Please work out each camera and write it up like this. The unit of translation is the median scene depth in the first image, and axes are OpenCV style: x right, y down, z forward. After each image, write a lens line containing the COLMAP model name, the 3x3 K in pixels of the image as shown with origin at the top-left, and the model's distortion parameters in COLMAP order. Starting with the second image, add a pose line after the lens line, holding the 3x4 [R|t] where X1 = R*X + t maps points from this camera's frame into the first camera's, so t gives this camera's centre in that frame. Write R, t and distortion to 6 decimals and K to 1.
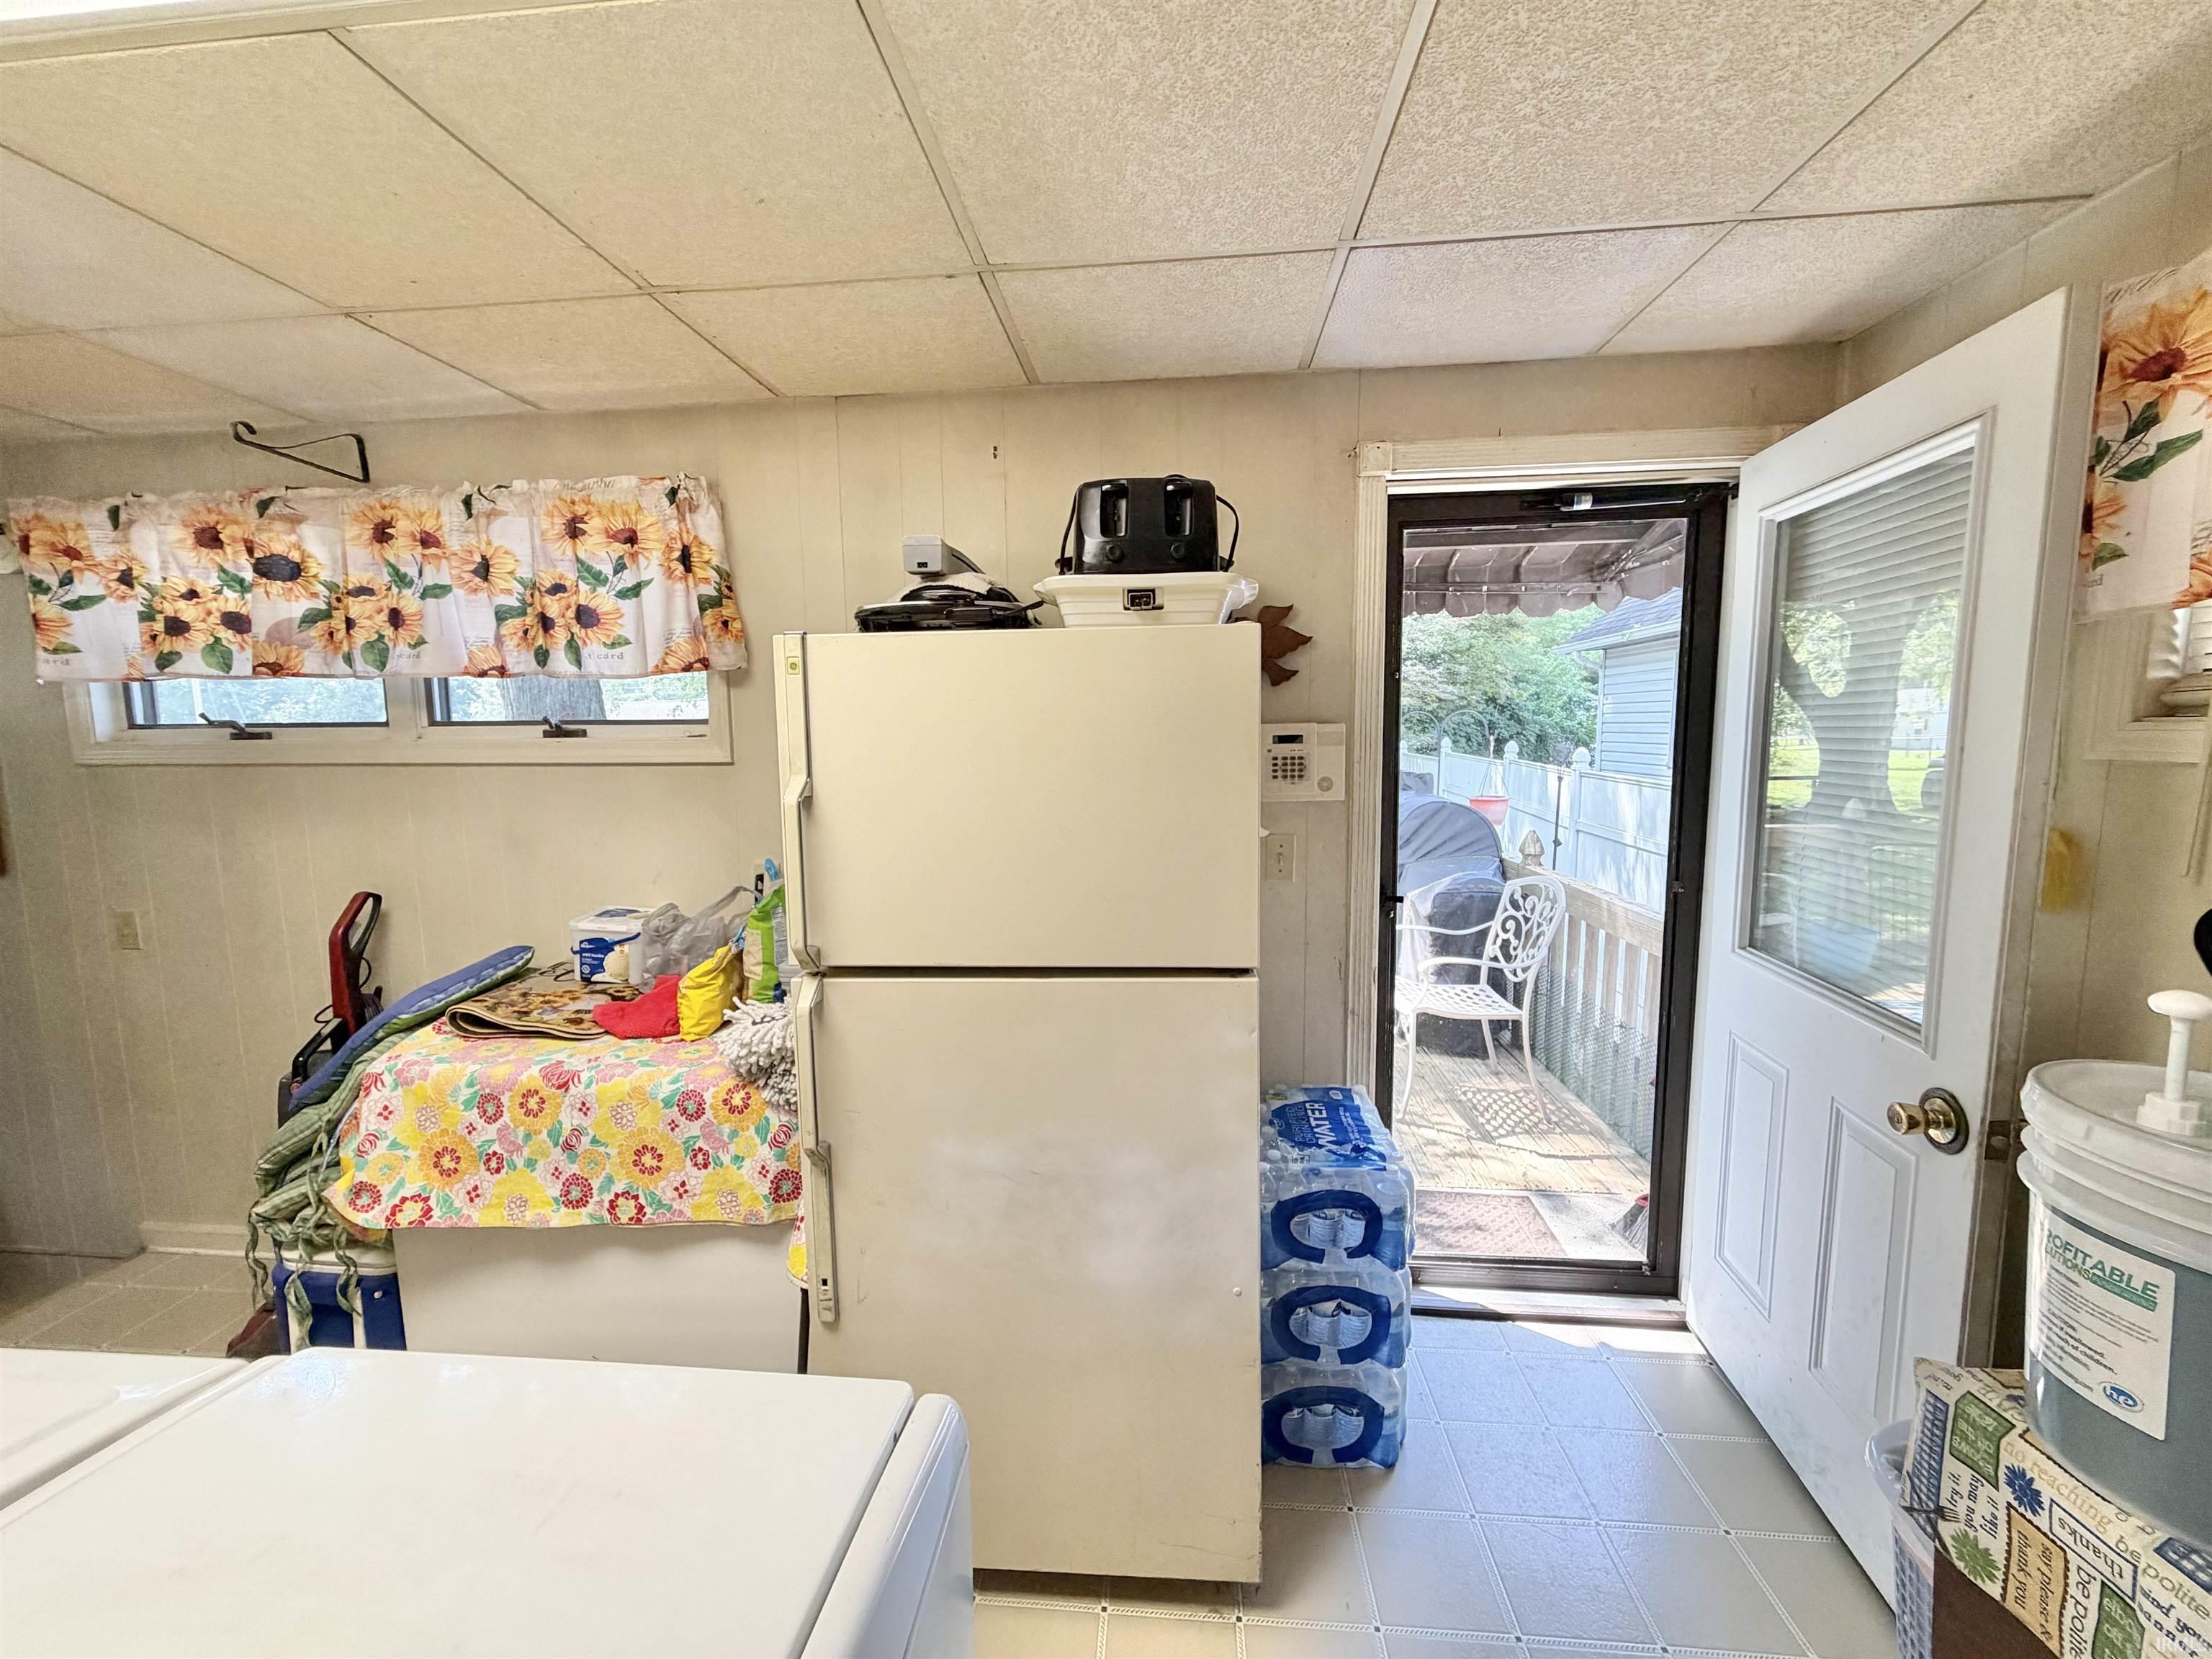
lens RADIAL K [[877.0, 0, 1106.0], [0, 877.0, 829.5], [0, 0, 1]] dist [-0.001075, -0.000020]
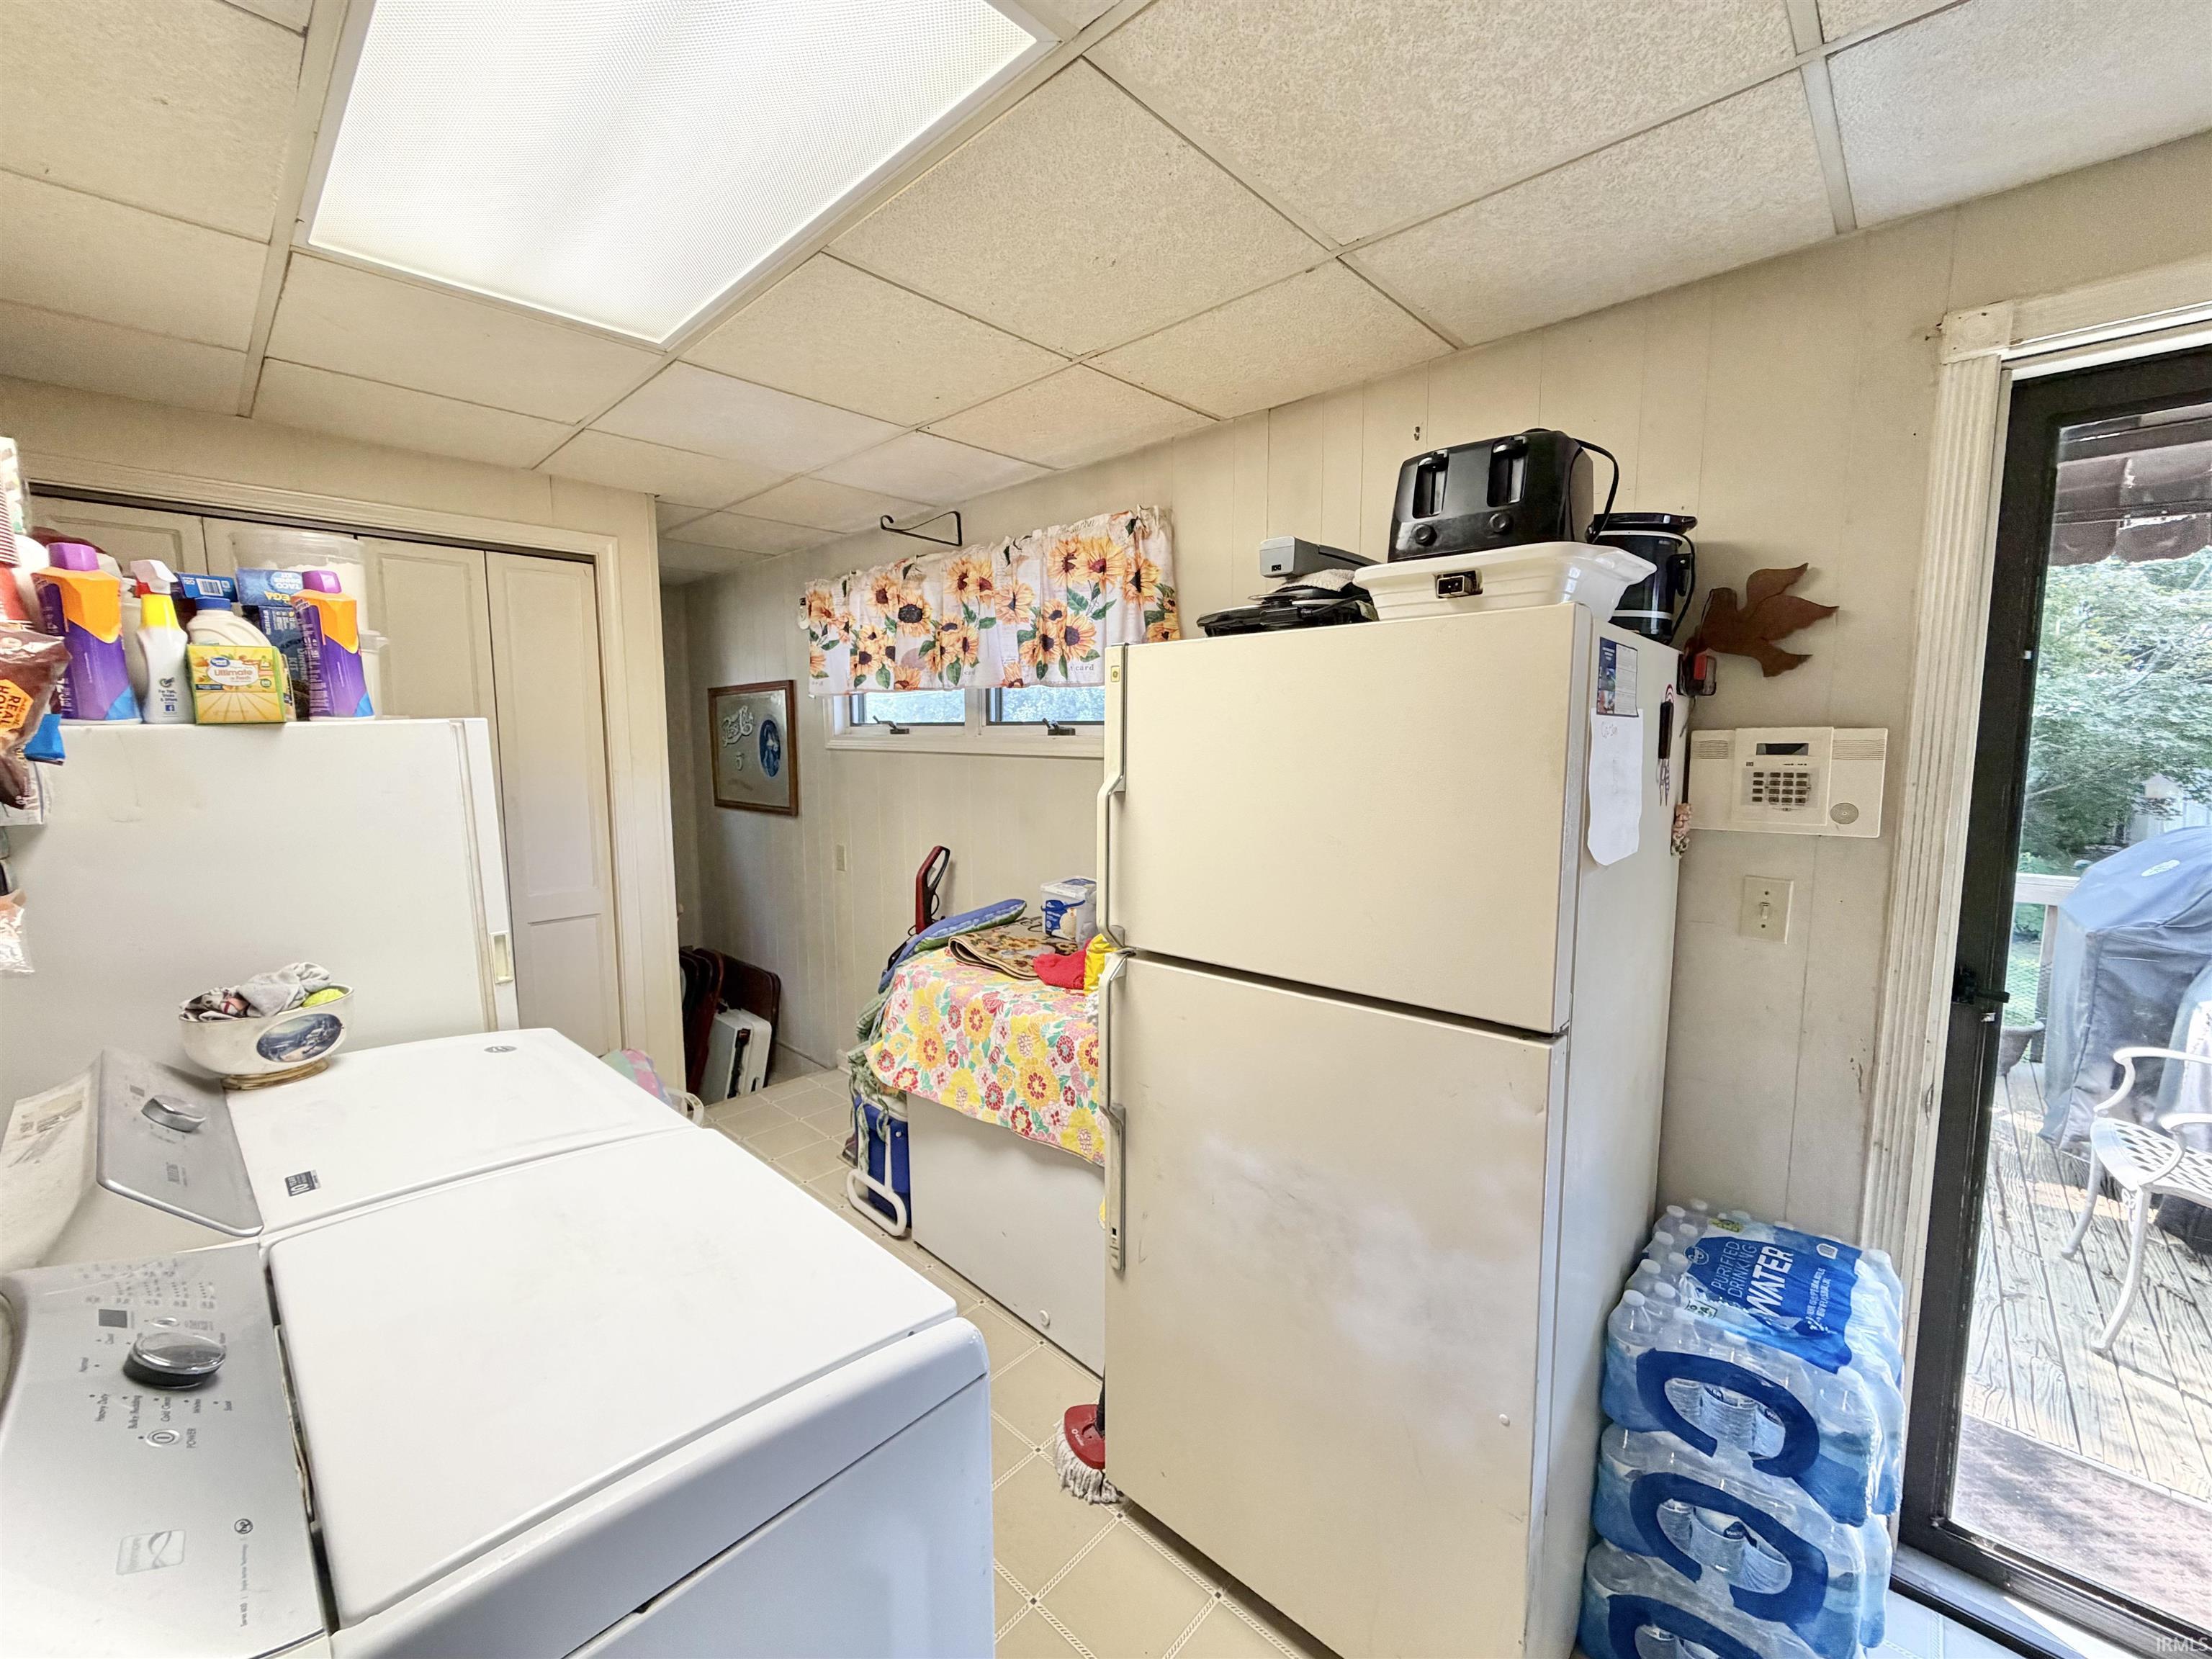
lens RADIAL K [[884.3, 0, 1106.0], [0, 884.3, 829.5], [0, 0, 1]] dist [0.000203, -0.000021]
pose [[0.787346, 0.076843, -0.611704, 0.225846], [-0.076664, 0.996704, 0.026530, -0.012268], [0.611727, 0.026007, 0.790642, 0.071707]]
